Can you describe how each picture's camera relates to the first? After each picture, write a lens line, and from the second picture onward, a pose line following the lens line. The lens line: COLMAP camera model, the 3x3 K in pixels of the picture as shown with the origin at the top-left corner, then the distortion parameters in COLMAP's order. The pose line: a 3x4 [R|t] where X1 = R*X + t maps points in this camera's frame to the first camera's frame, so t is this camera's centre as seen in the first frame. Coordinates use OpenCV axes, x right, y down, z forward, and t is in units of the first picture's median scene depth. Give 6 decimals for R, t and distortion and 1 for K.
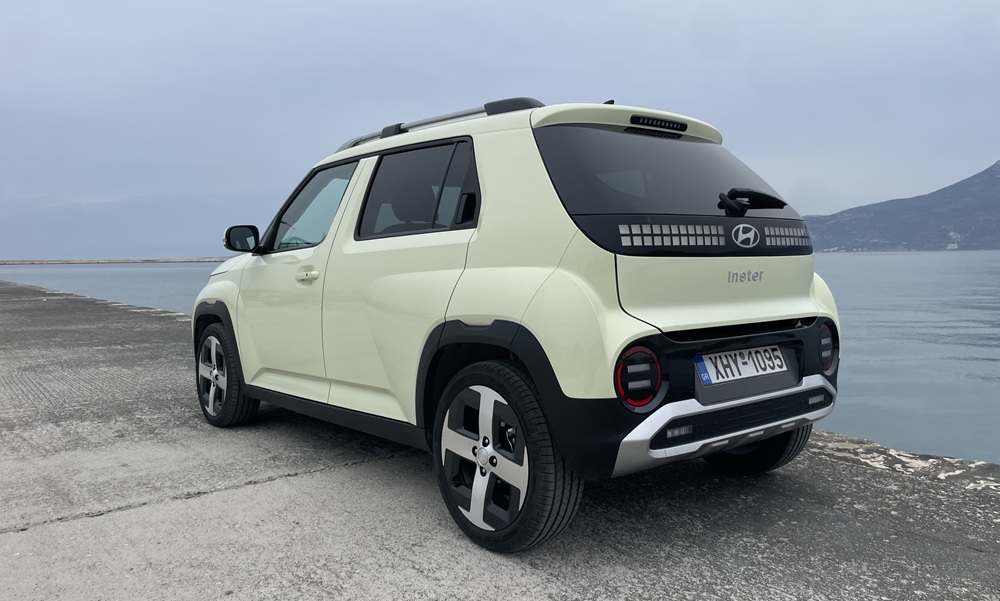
lens RADIAL K [[768.0, 0, 493.3], [0, 768.0, 290.1], [0, 0, 1]] dist [0.039135, -0.048056]
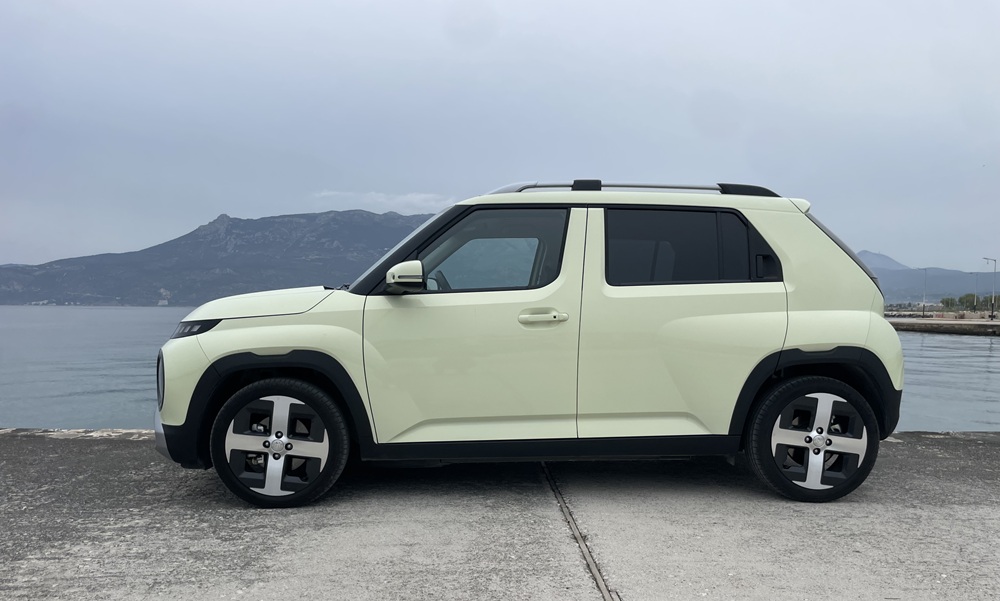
lens RADIAL K [[768.0, 0, 512.8], [0, 768.0, 384.5], [0, 0, 1]] dist [0.039135, -0.048056]
pose [[0.569768, -0.060800, 0.819554, -2.064761], [0.019113, 0.997970, 0.060748, 0.012404], [-0.821583, -0.018948, 0.569773, 0.866423]]
